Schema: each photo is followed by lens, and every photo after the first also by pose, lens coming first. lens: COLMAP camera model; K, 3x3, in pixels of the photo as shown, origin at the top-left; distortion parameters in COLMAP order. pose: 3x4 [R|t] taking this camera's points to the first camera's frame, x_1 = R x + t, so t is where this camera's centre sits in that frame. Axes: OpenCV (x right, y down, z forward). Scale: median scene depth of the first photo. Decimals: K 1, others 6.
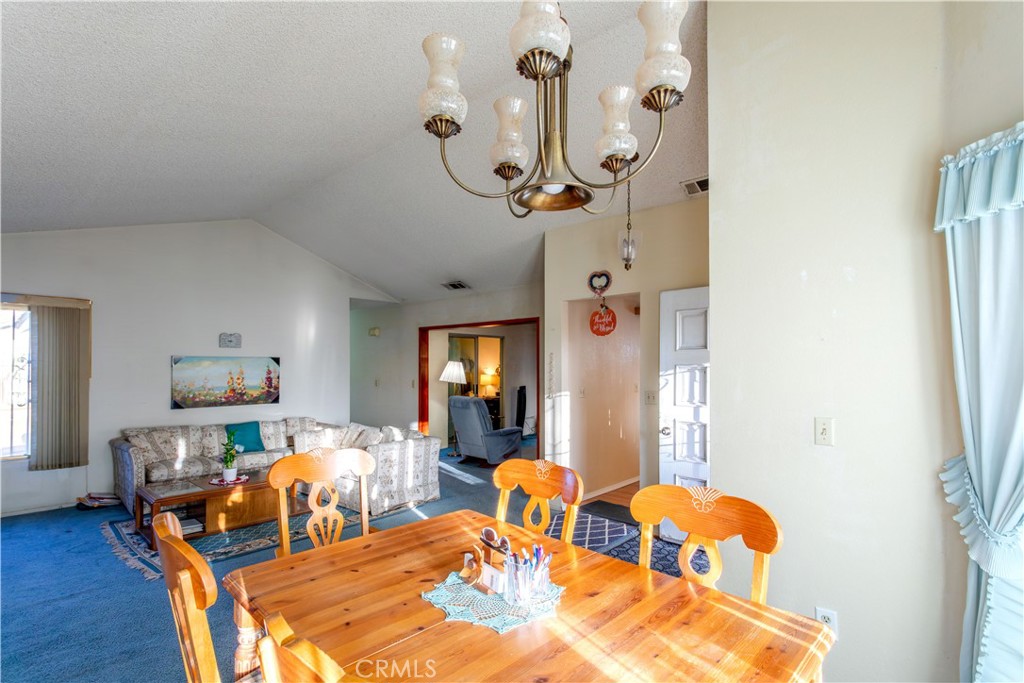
lens RADIAL K [[508.5, 0, 508.7], [0, 508.5, 348.7], [0, 0, 1]] dist [-0.001165, -0.000209]
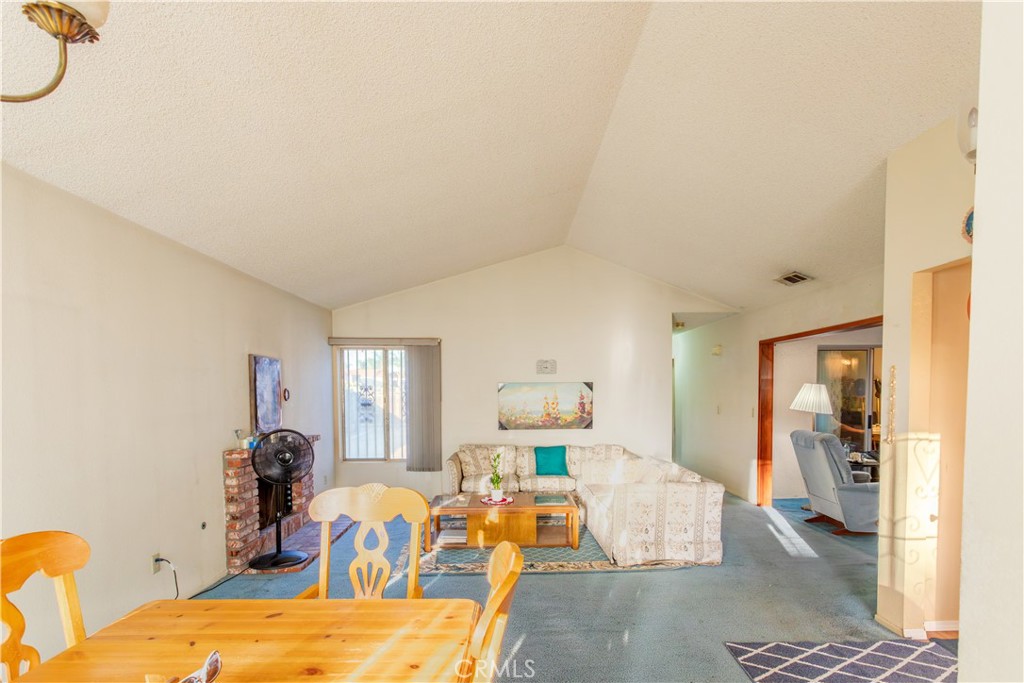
lens RADIAL K [[508.5, 0, 520.7], [0, 508.5, 408.2], [0, 0, 1]] dist [-0.001165, -0.000209]
pose [[0.690944, 0.017471, -0.722698, 0.183252], [0.030015, 0.998153, 0.052826, 0.012313], [0.722285, -0.058192, 0.689143, 0.250269]]
